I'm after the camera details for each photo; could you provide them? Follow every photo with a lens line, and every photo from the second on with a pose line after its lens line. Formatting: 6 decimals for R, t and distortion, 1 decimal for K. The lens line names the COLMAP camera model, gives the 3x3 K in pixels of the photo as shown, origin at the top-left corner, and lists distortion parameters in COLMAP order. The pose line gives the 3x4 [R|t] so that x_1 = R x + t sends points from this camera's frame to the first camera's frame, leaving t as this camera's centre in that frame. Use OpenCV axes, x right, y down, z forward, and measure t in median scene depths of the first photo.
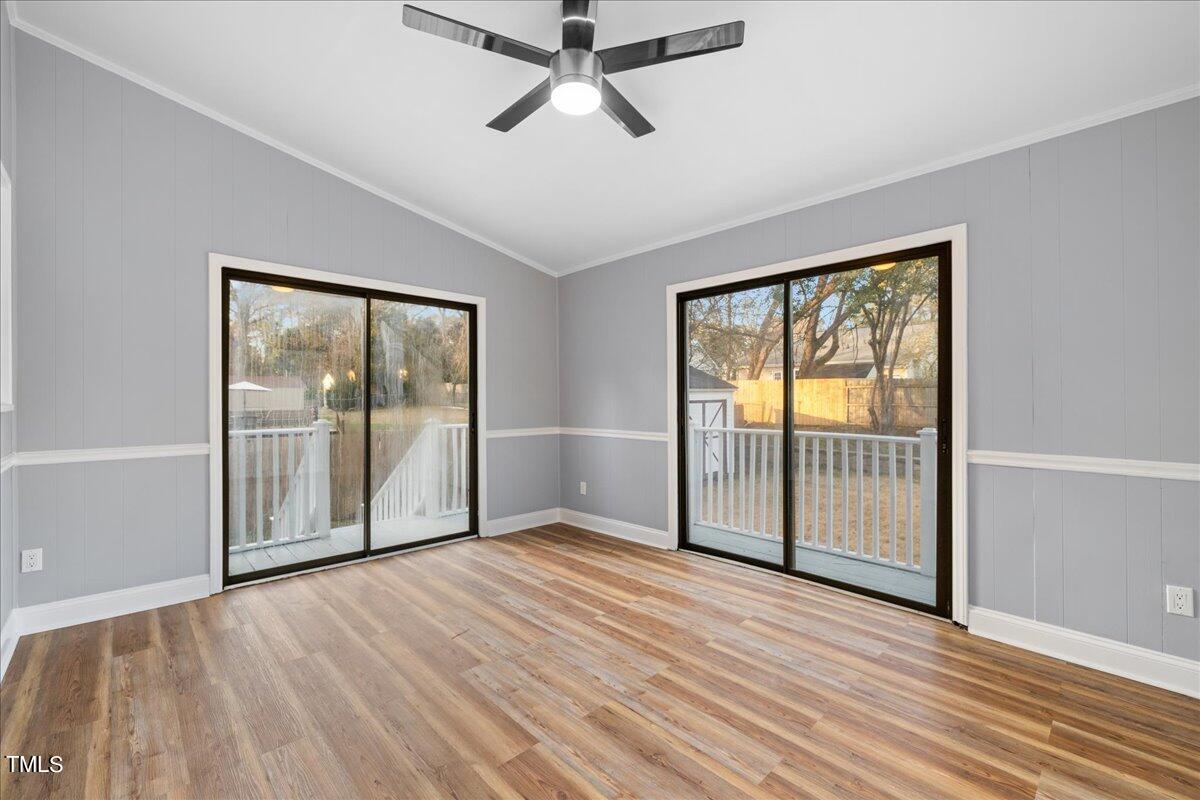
lens RADIAL K [[506.0, 0, 598.9], [0, 506.0, 400.0], [0, 0, 1]] dist [0.002040, -0.000298]
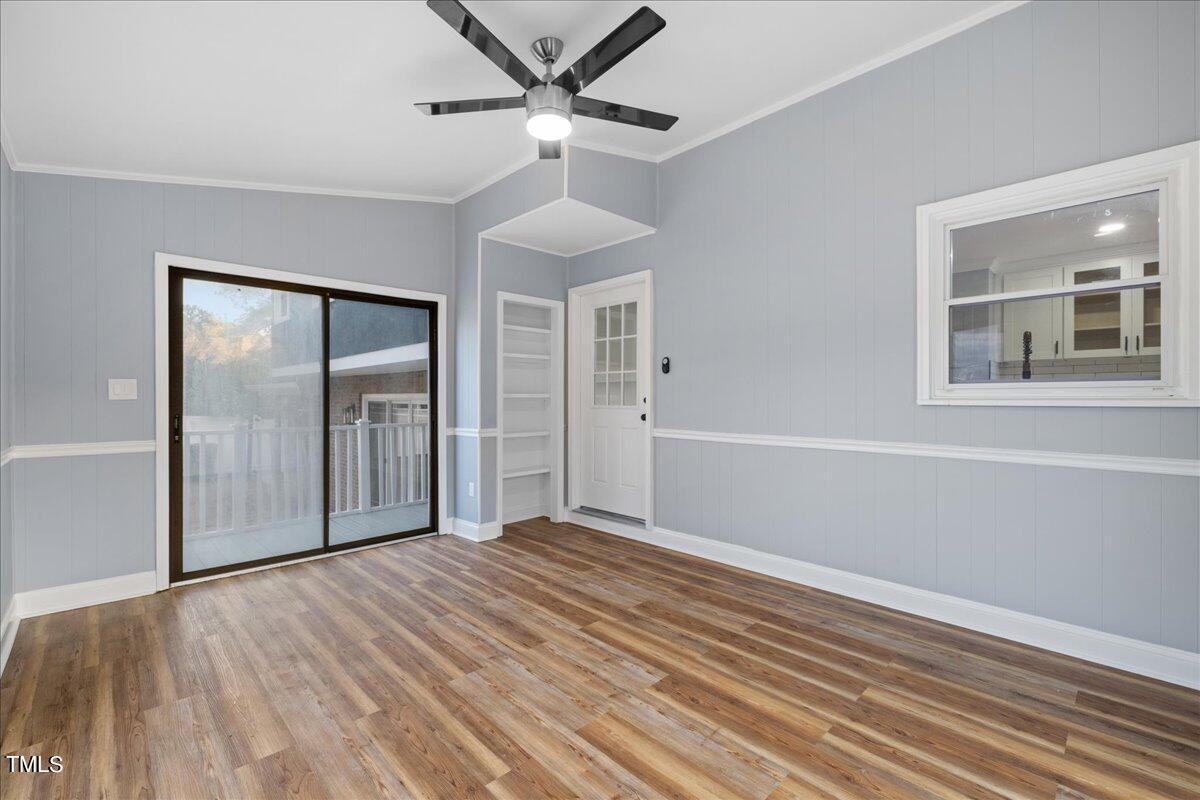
lens RADIAL K [[506.0, 0, 599.0], [0, 506.0, 398.2], [0, 0, 1]] dist [0.002040, -0.000298]
pose [[-0.999987, 0.002027, -0.004735, -0.142801], [0.002014, 0.999994, 0.002822, 0.001071], [0.004741, 0.002812, -0.999985, 2.055476]]
